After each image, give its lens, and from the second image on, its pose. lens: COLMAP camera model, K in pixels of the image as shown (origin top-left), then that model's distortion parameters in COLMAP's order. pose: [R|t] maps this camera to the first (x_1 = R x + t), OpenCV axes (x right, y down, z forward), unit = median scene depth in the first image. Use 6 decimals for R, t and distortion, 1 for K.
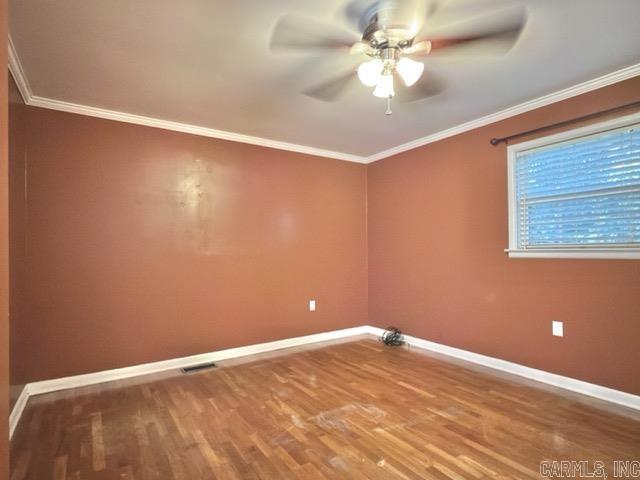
lens RADIAL K [[350.0, 0, 320.0], [0, 350.0, 240.0], [0, 0, 1]] dist [0.000961, -0.000118]
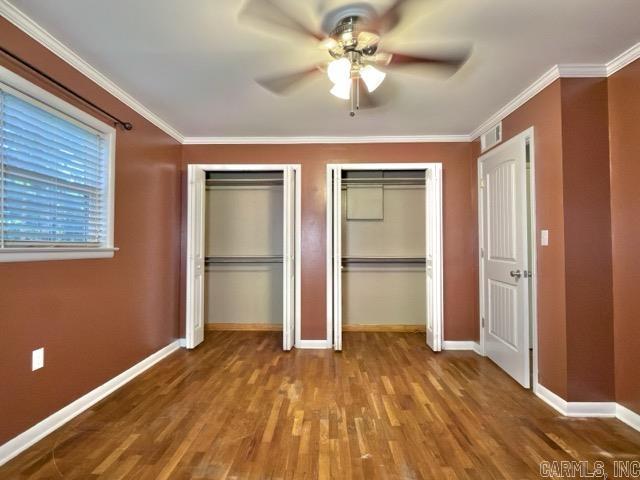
lens RADIAL K [[321.1, 0, 320.0], [0, 321.1, 240.0], [0, 0, 1]] dist [0.000772, -0.000836]
pose [[-0.809327, 0.023537, 0.586887, -0.243531], [-0.011432, 0.998376, -0.055804, 0.054869], [-0.587247, -0.051874, -0.807743, 1.634956]]
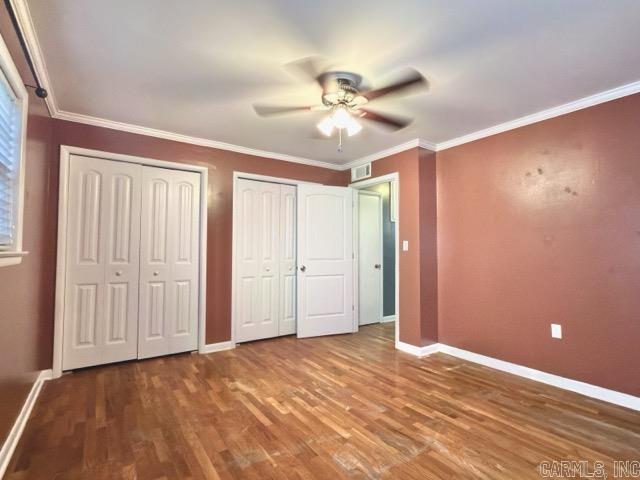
lens RADIAL K [[321.1, 0, 320.0], [0, 321.1, 240.0], [0, 0, 1]] dist [0.000772, -0.000836]
pose [[-0.999986, 0.005199, -0.001083, 0.249356], [0.005259, 0.997769, -0.066552, 0.056692], [0.000735, -0.066557, -0.997782, 2.010503]]
